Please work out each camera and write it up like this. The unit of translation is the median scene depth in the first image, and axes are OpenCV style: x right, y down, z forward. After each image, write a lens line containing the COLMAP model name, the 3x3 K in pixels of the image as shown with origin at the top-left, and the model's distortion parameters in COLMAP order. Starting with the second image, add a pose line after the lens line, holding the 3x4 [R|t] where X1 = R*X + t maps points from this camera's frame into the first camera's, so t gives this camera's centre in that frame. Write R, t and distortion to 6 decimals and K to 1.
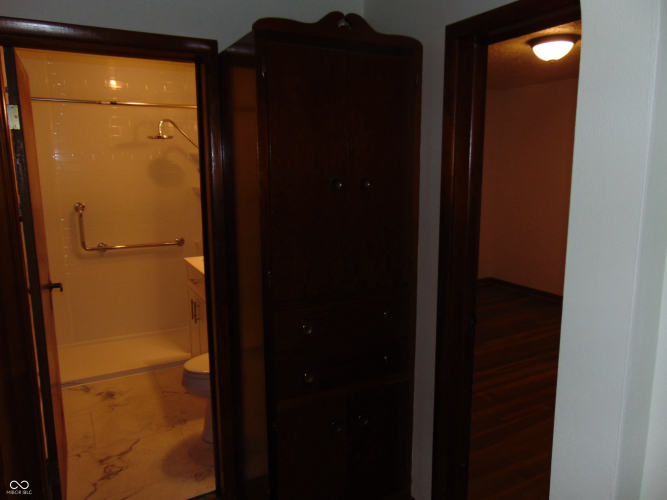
lens RADIAL K [[497.1, 0, 334.0], [0, 497.1, 251.3], [0, 0, 1]] dist [-0.034856, 0.060893]
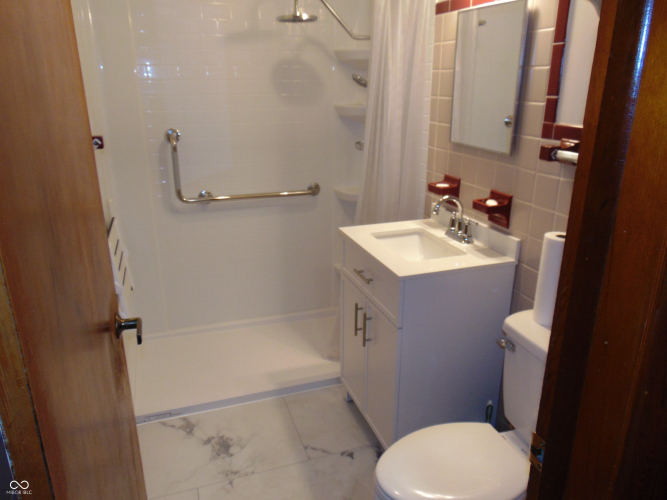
lens RADIAL K [[497.1, 0, 334.0], [0, 497.1, 251.3], [0, 0, 1]] dist [-0.034856, 0.060893]
pose [[0.986273, 0.053850, -0.156098, -0.270706], [-0.029553, 0.987632, 0.153980, -0.064229], [0.162459, -0.147254, 0.975666, 0.523222]]
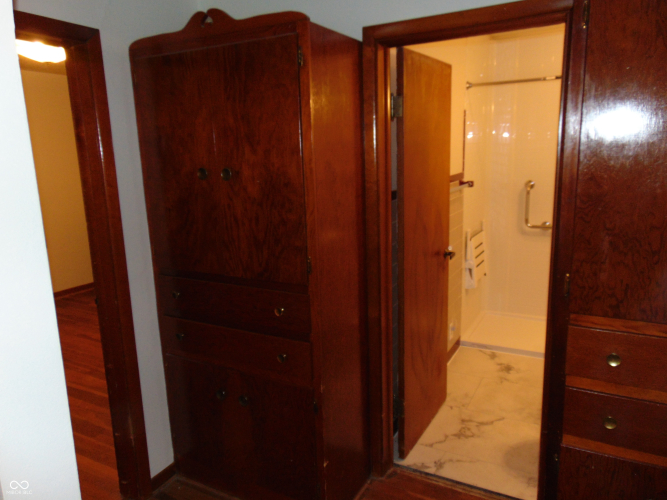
lens RADIAL K [[497.1, 0, 334.0], [0, 497.1, 251.3], [0, 0, 1]] dist [-0.034856, 0.060893]
pose [[0.537219, 0.156265, -0.828841, 0.199085], [-0.118238, 0.986937, 0.109435, -0.024180], [0.835114, 0.039209, 0.548677, 0.143620]]
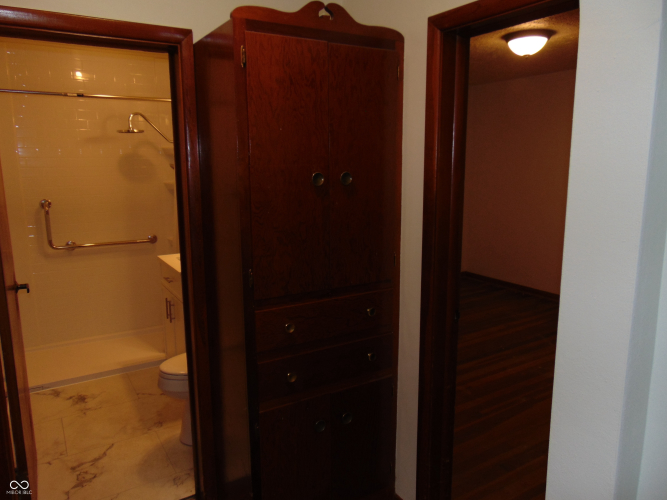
lens RADIAL K [[497.1, 0, 334.0], [0, 497.1, 251.3], [0, 0, 1]] dist [-0.034856, 0.060893]
pose [[0.998474, -0.011058, 0.054101, -0.011703], [0.010543, 0.999896, 0.009790, -0.001444], [-0.054204, -0.009205, 0.998487, 0.014134]]
